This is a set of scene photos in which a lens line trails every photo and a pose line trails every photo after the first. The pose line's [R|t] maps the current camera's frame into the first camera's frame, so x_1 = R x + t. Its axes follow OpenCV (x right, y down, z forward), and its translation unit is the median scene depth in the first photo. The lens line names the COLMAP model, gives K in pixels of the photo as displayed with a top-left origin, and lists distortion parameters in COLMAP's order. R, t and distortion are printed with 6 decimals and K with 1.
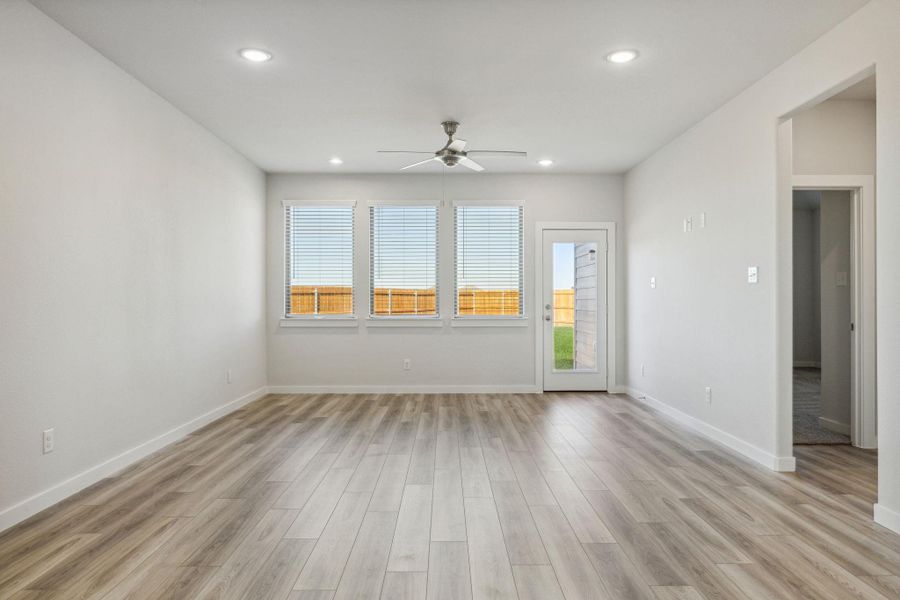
lens RADIAL K [[603.3, 0, 446.1], [0, 603.3, 297.7], [0, 0, 1]] dist [0.001395, 0.000973]
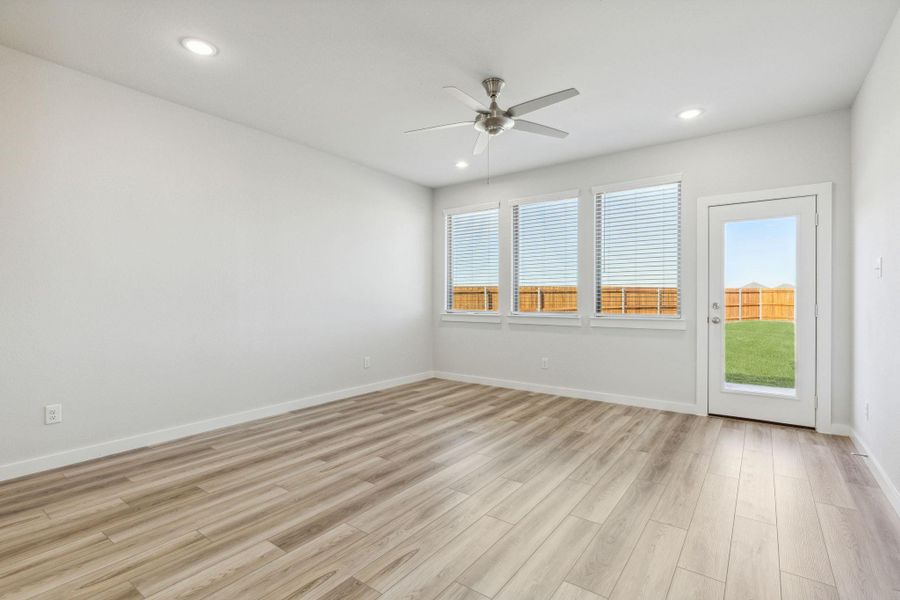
lens RADIAL K [[424.5, 0, 453.6], [0, 424.5, 300.9], [0, 0, 1]] dist [-0.003903, 0.001913]
pose [[0.803909, 0.003225, -0.594744, 0.222938], [0.003383, 0.999944, 0.009995, 0.002297], [0.594743, -0.010047, 0.803853, 0.363950]]
